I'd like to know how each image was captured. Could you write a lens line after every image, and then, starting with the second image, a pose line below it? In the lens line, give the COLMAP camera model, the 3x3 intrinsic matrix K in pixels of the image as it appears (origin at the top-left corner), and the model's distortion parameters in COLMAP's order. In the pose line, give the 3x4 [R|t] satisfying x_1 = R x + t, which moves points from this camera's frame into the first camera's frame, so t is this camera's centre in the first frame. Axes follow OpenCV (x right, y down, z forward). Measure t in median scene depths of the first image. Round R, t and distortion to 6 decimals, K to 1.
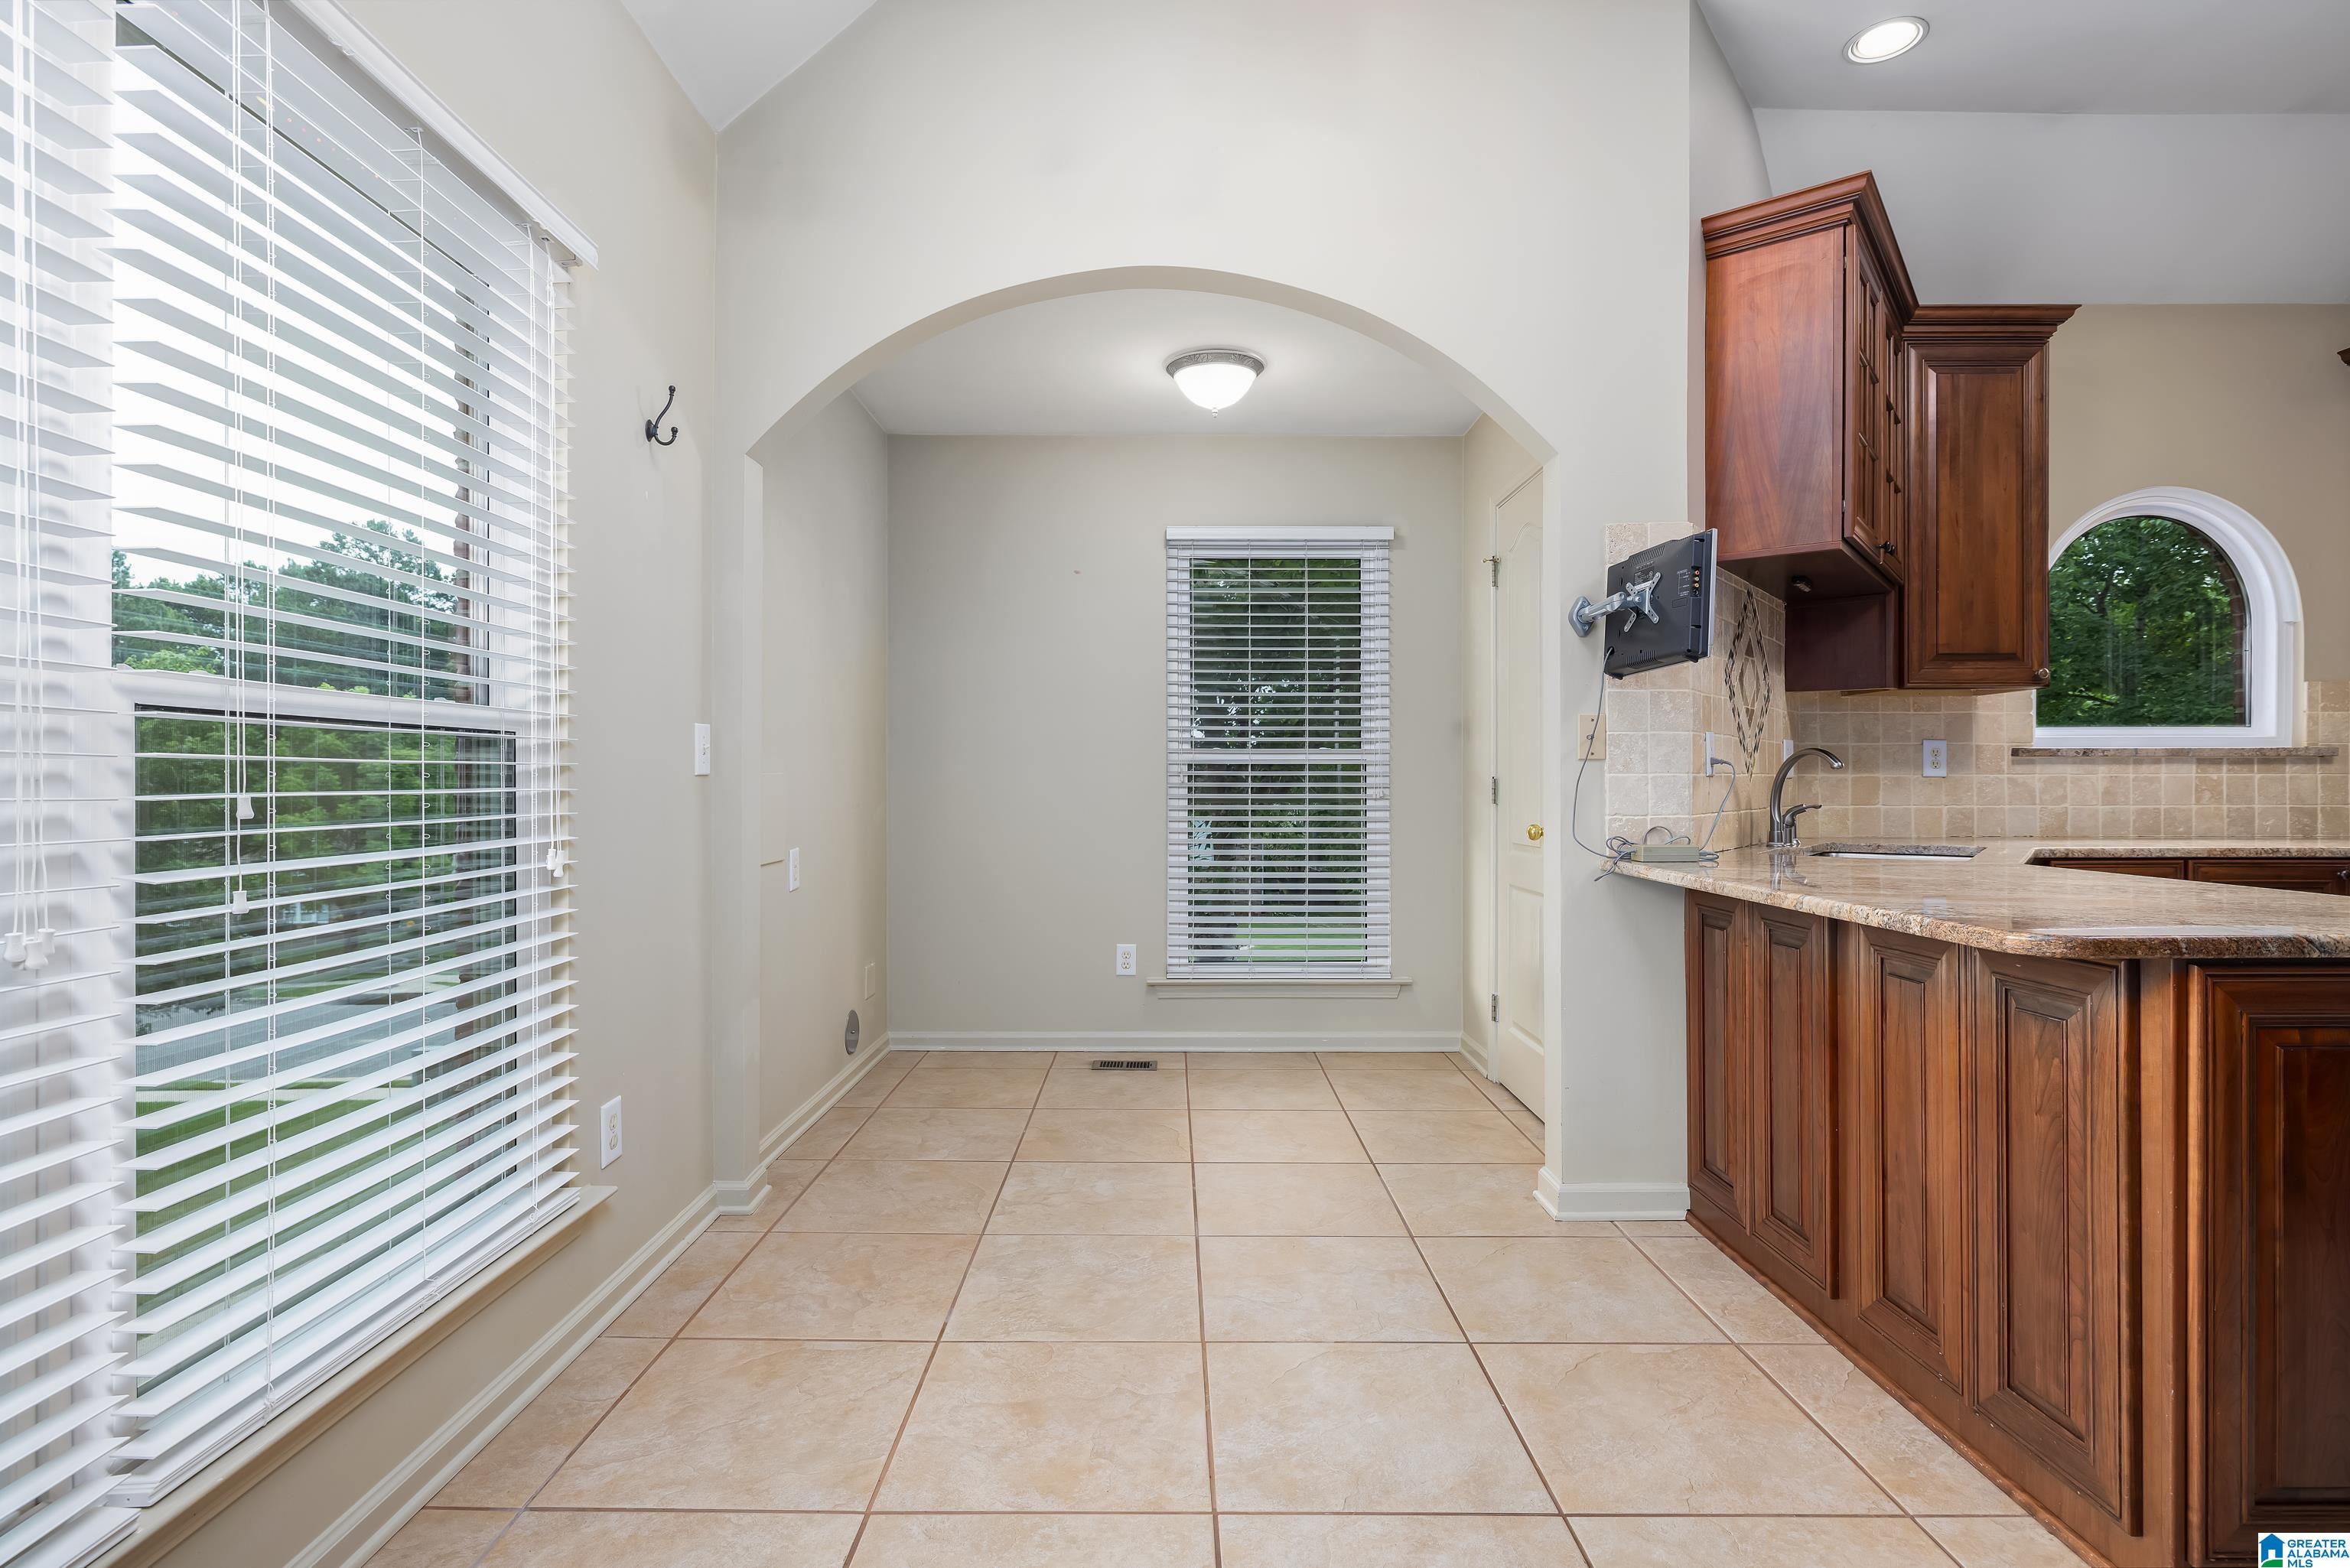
lens RADIAL K [[1162.6, 0, 1175.5], [0, 1162.6, 782.5], [0, 0, 1]] dist [0.008719, 0.000157]
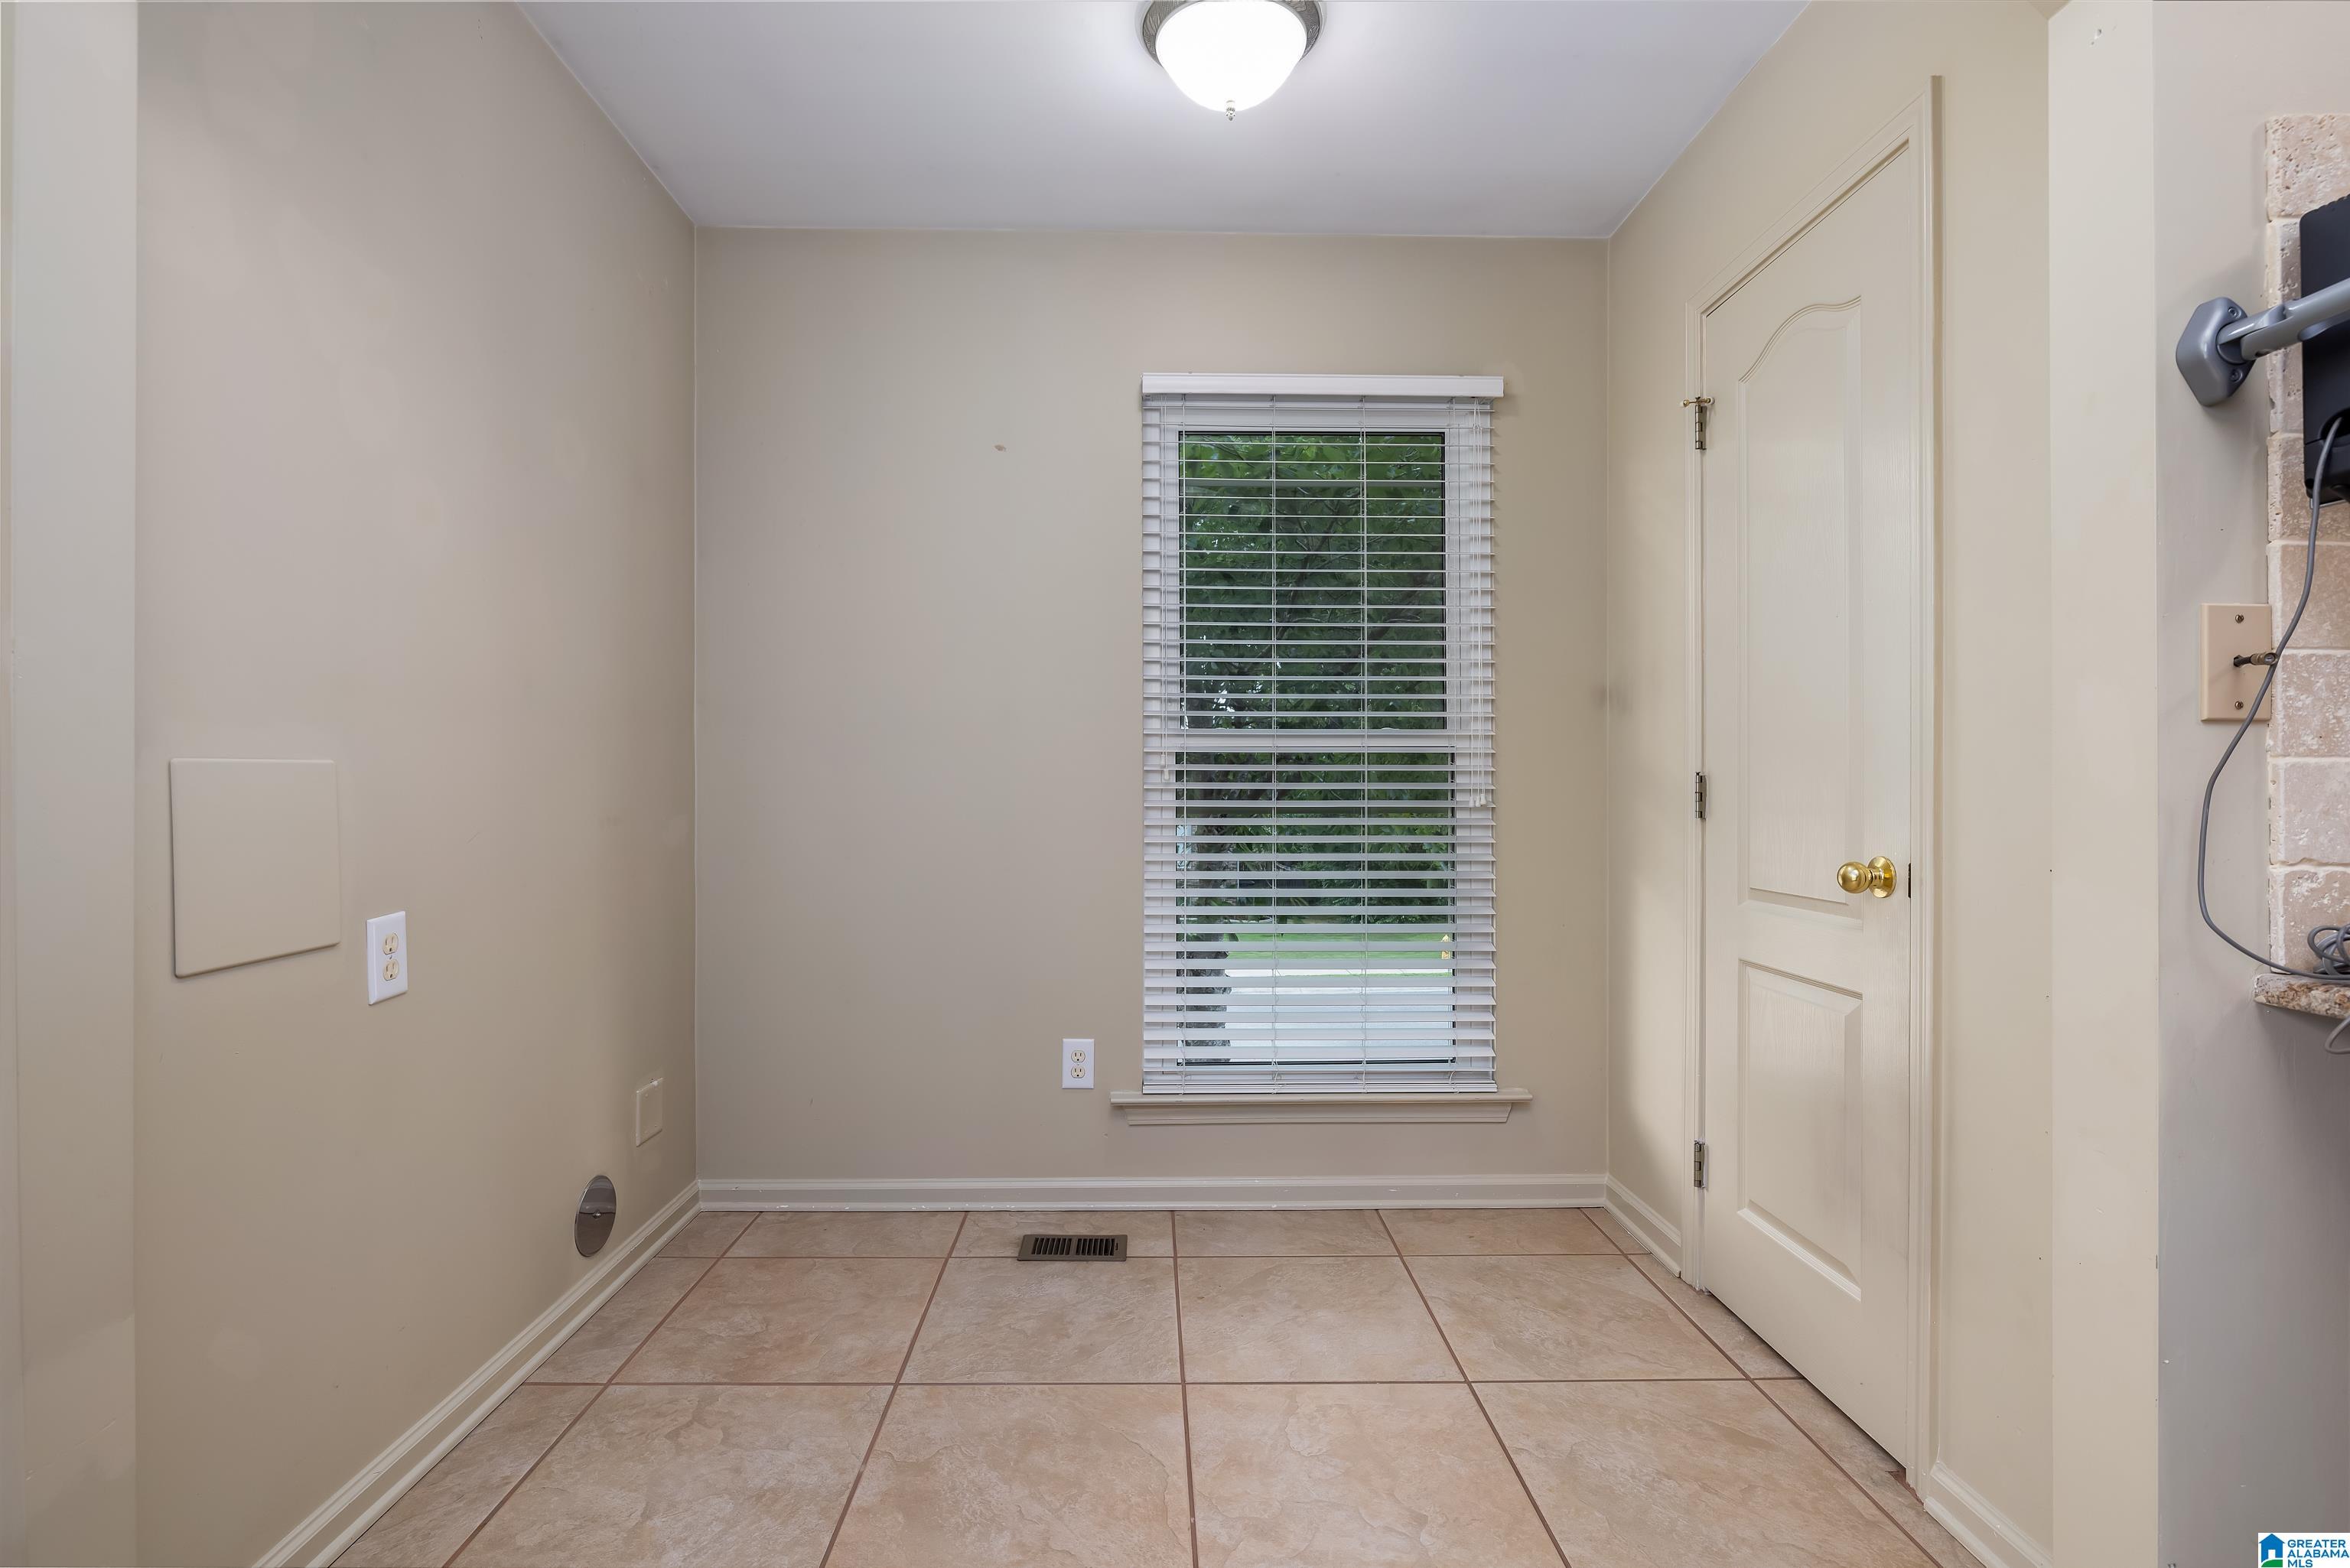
lens RADIAL K [[1162.6, 0, 1188.8], [0, 1162.6, 786.3], [0, 0, 1]] dist [0.008719, 0.000157]
pose [[0.999527, -0.000398, 0.030757, -0.002034], [0.000319, 0.999997, 0.002573, 0.000507], [-0.030758, -0.002562, 0.999524, 0.379812]]
